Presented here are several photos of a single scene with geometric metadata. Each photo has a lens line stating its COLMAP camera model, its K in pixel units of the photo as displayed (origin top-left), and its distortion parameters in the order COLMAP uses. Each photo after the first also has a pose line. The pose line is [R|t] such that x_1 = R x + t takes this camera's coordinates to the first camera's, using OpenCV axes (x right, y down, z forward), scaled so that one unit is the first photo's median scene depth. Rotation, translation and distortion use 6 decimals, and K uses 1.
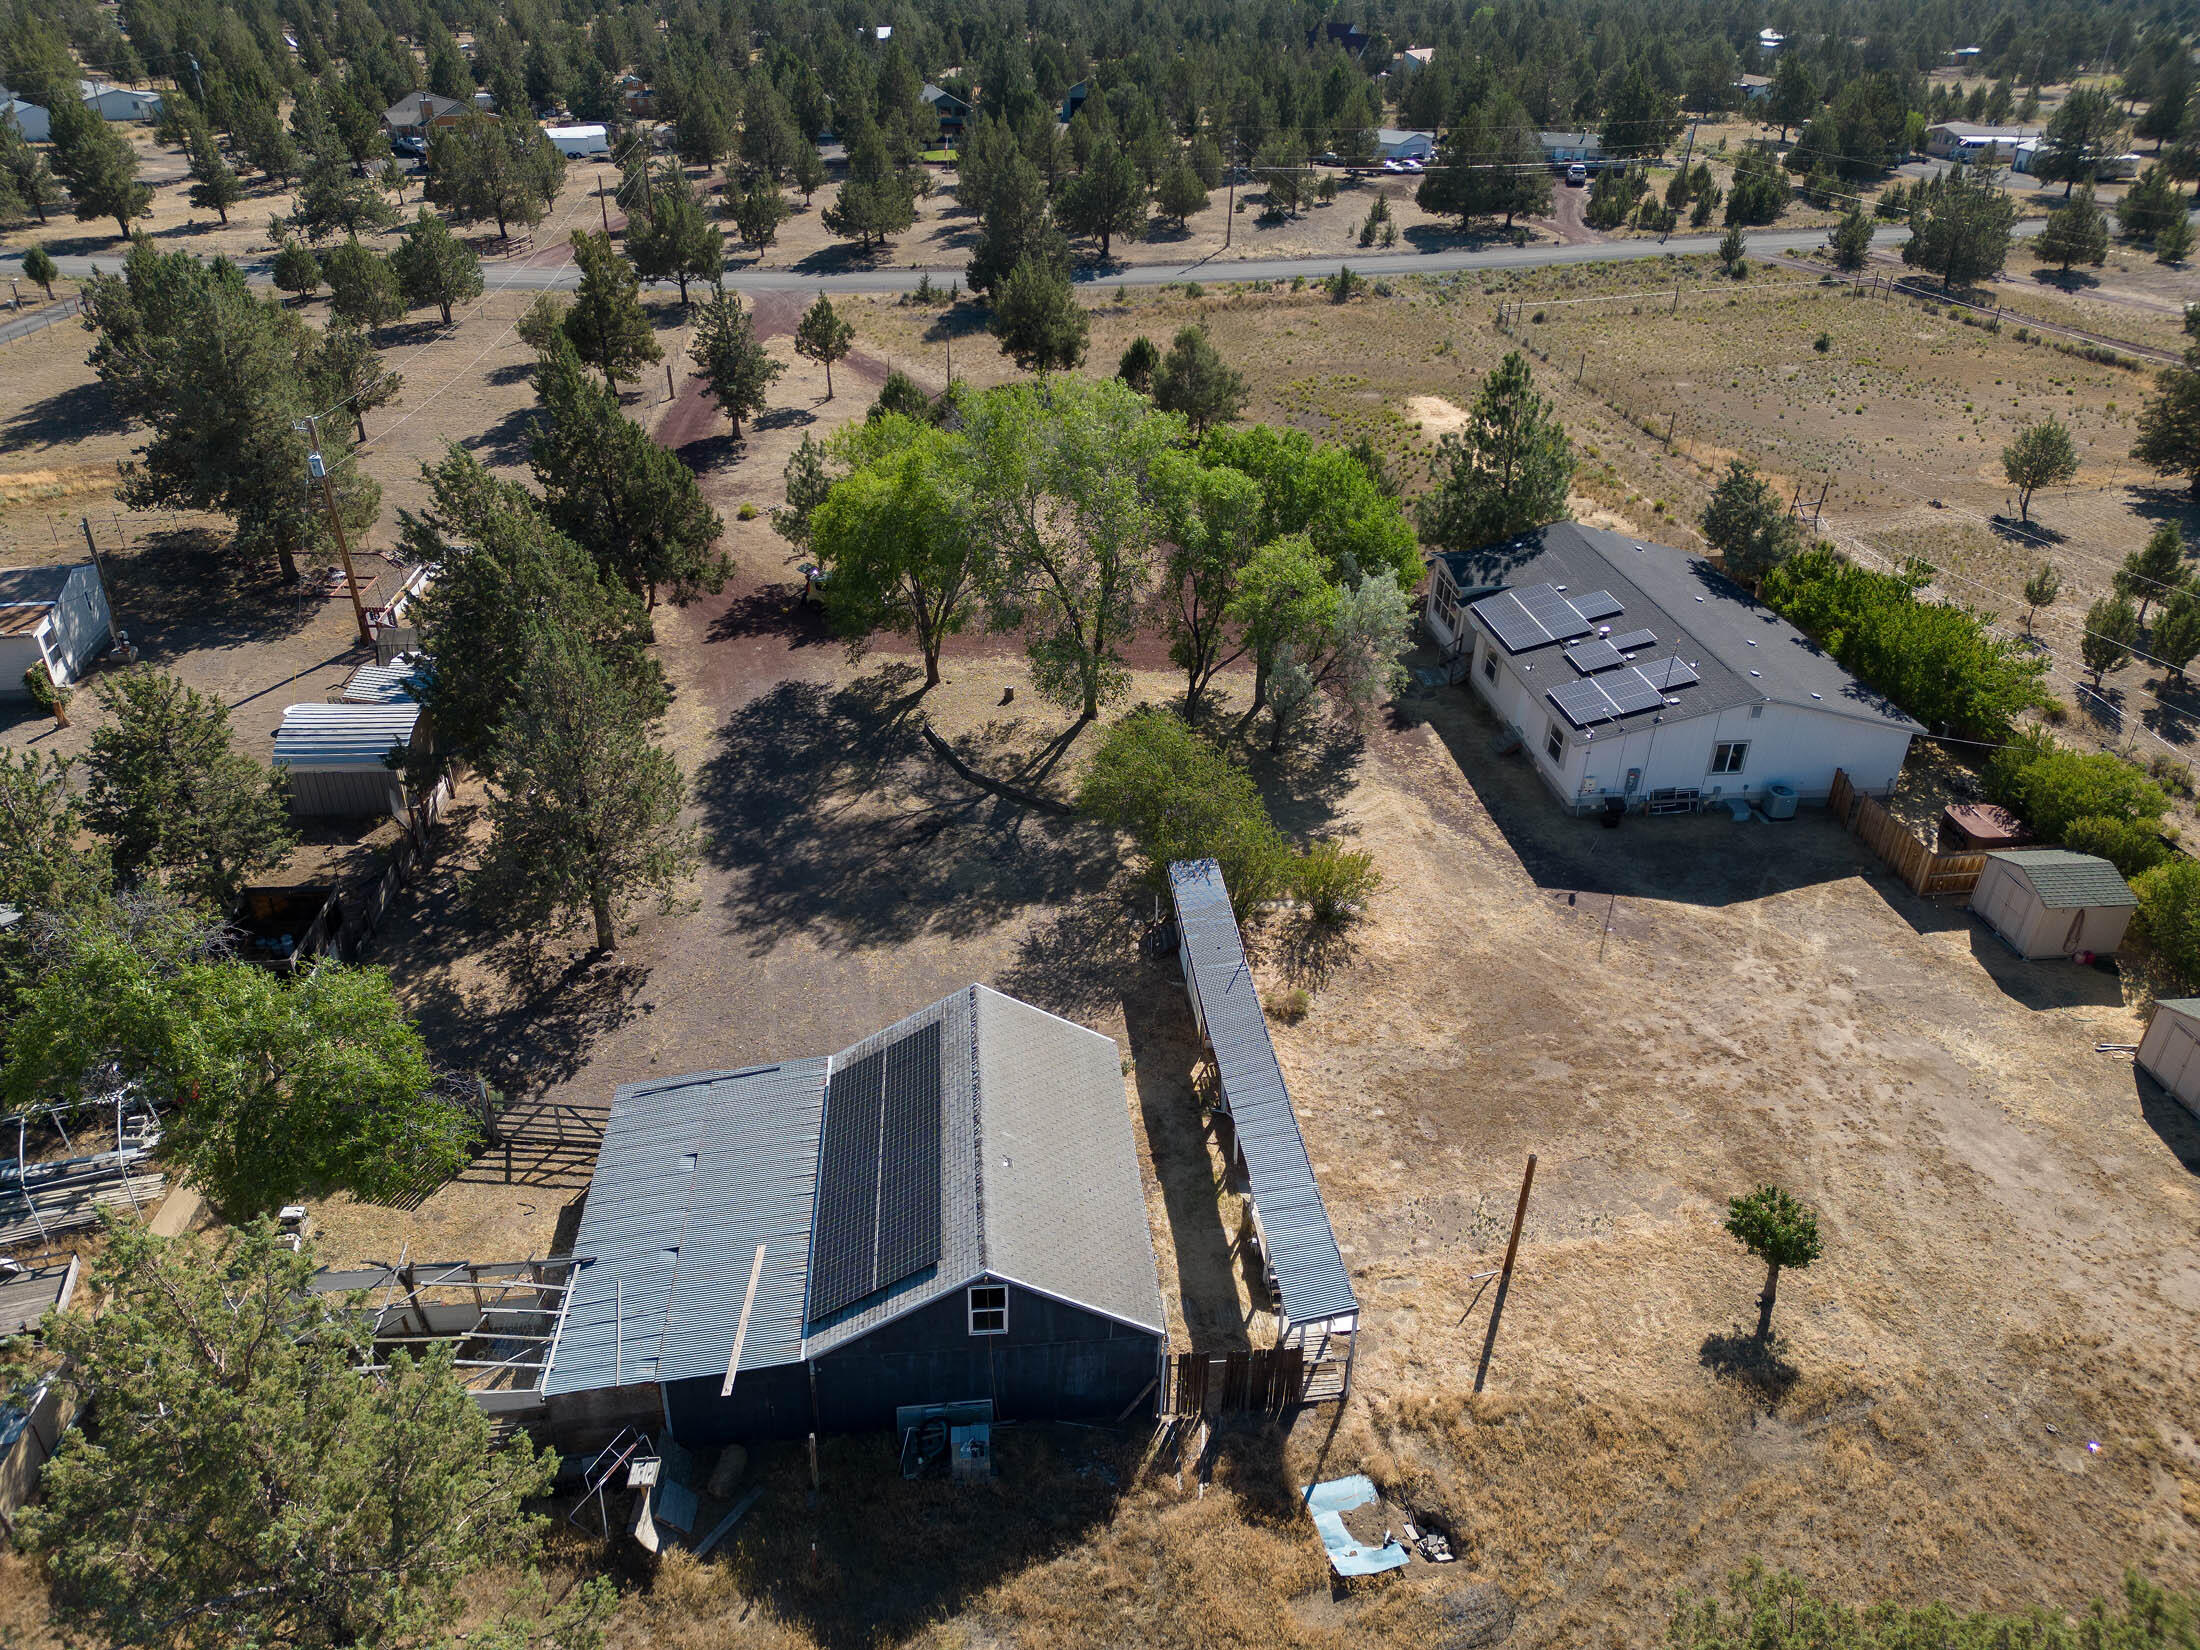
lens RADIAL K [[1516.8, 0, 1098.4], [0, 1516.8, 824.2], [0, 0, 1]] dist [0.051630, -0.039905]
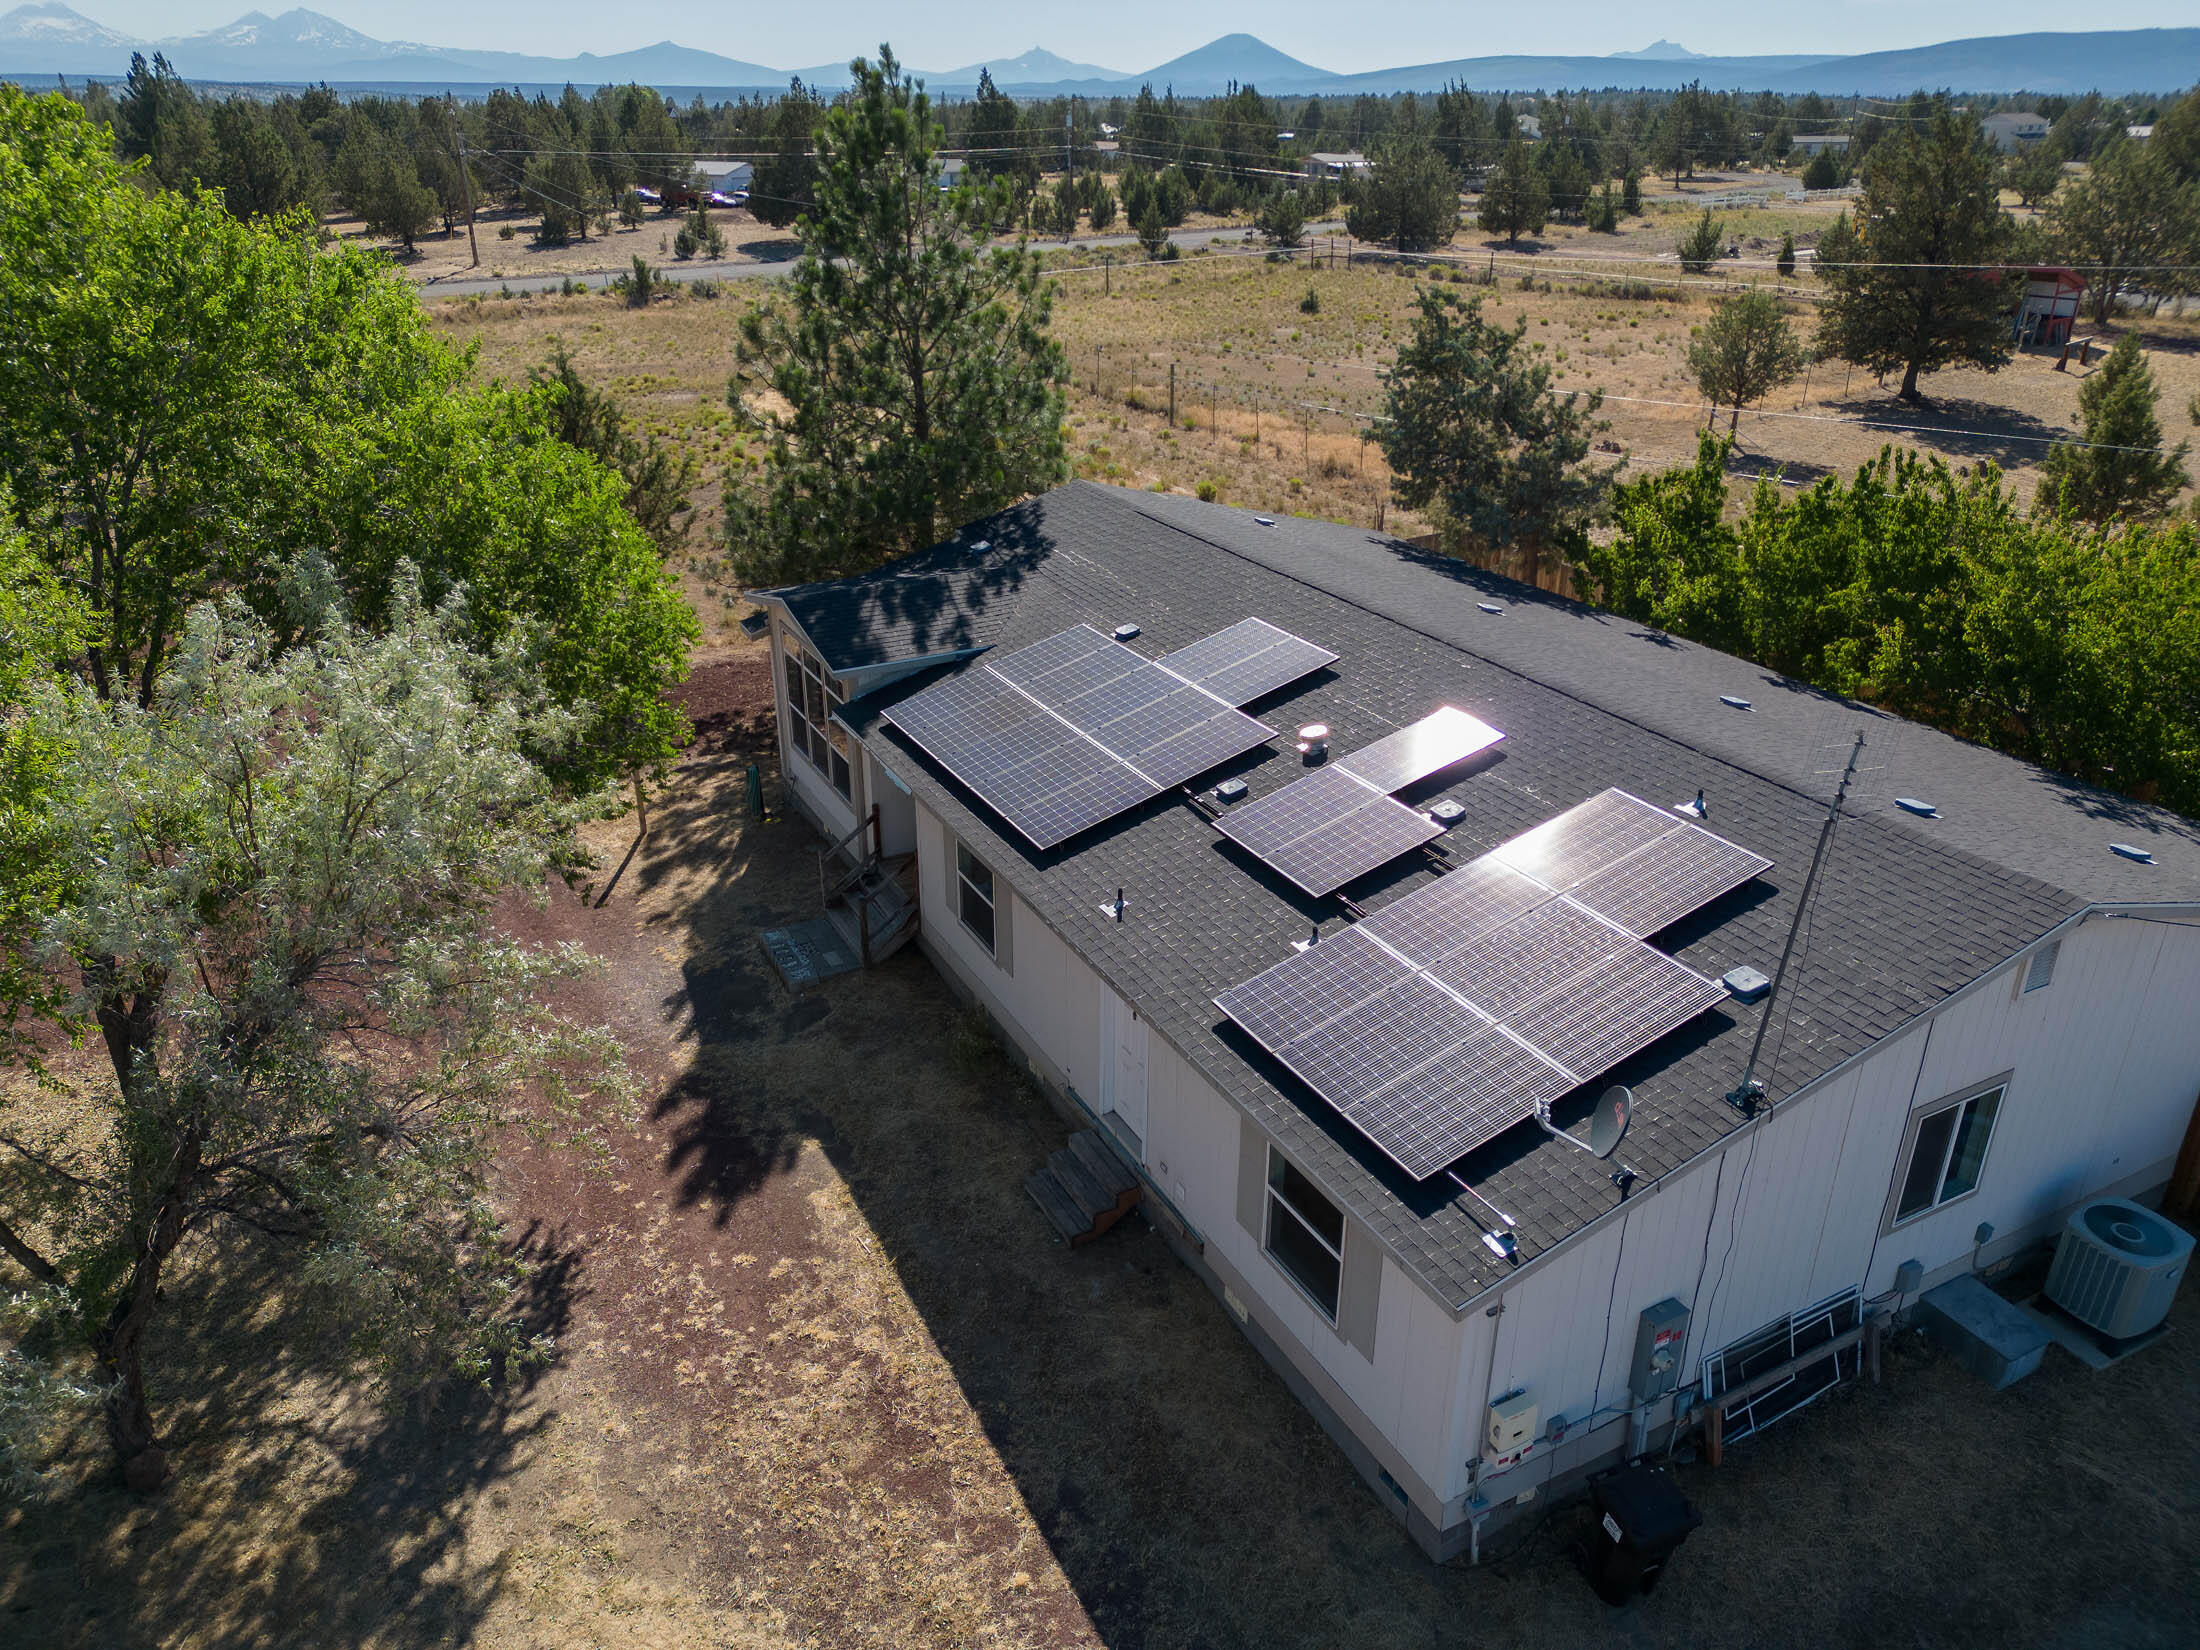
lens RADIAL K [[1516.8, 0, 1105.1], [0, 1516.8, 823.3], [0, 0, 1]] dist [0.051630, -0.039905]
pose [[0.928244, -0.173332, 0.329118, 0.201939], [0.201249, 0.978134, -0.052465, -0.107492], [-0.312828, 0.114935, 0.942830, 0.770094]]
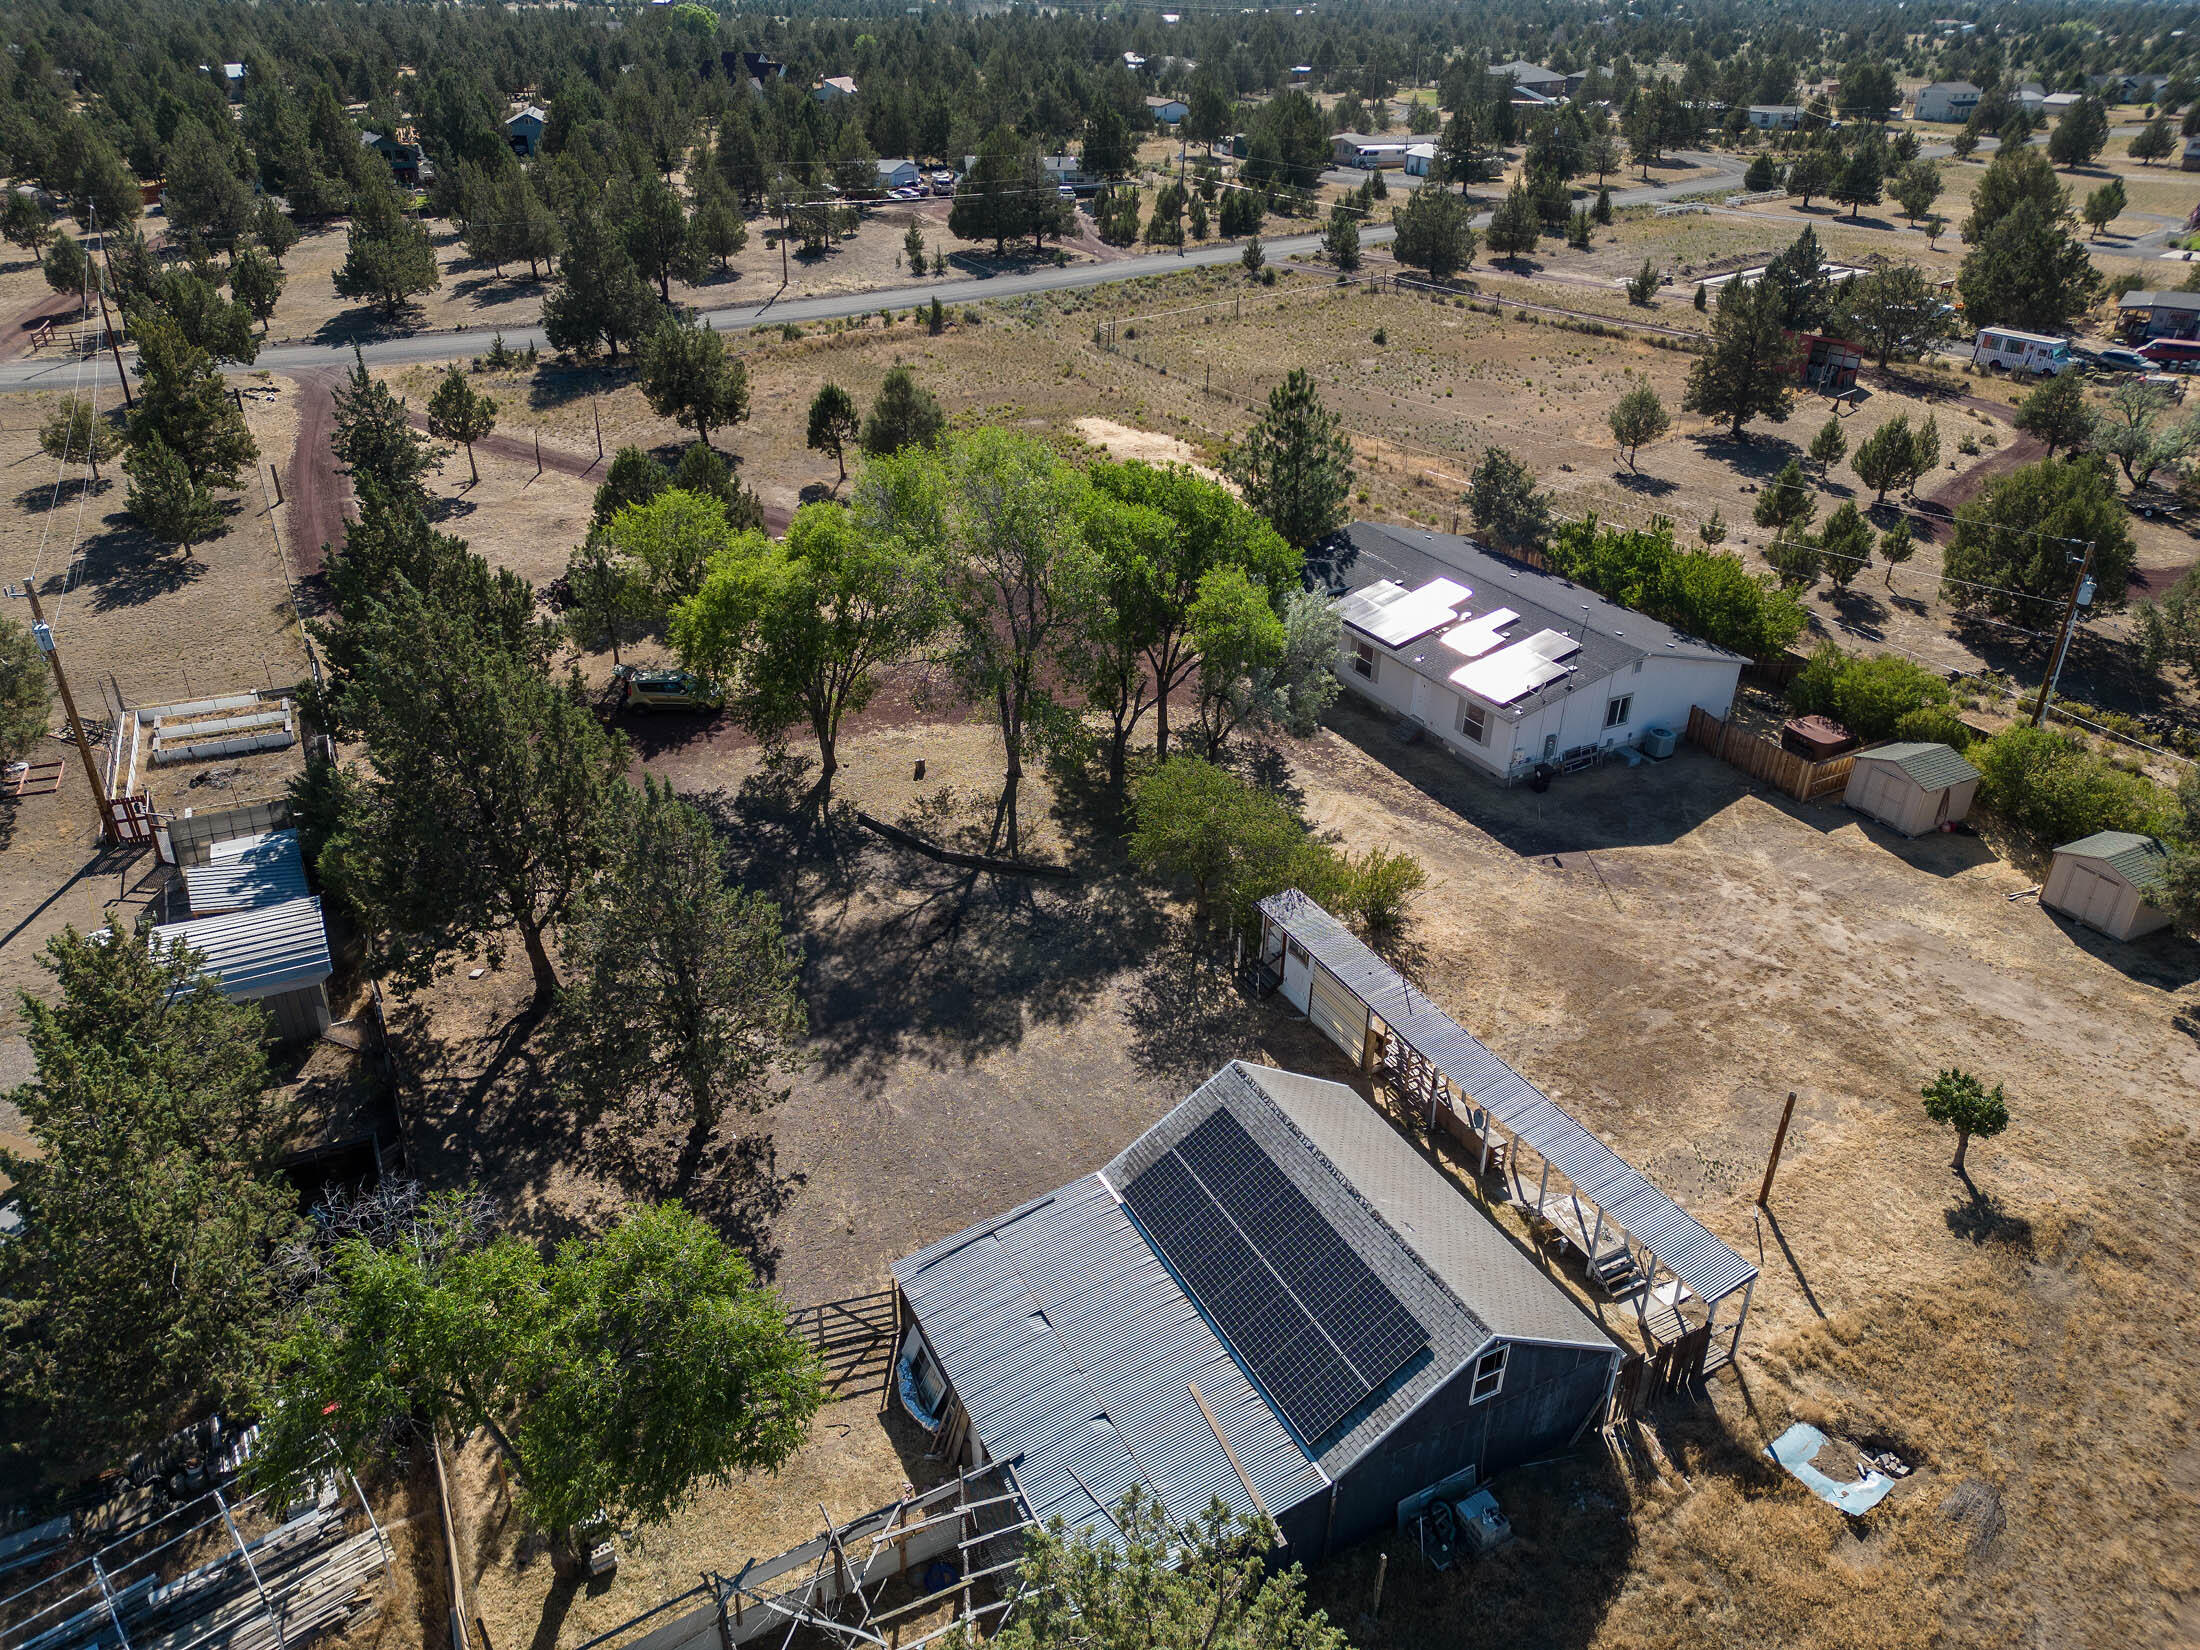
lens RADIAL K [[1516.8, 0, 1086.6], [0, 1516.8, 822.9], [0, 0, 1]] dist [0.051630, -0.039905]
pose [[0.928010, -0.183940, 0.323981, -0.312778], [0.188351, 0.981937, 0.017983, -0.054714], [-0.321437, 0.044333, 0.945893, 0.071539]]
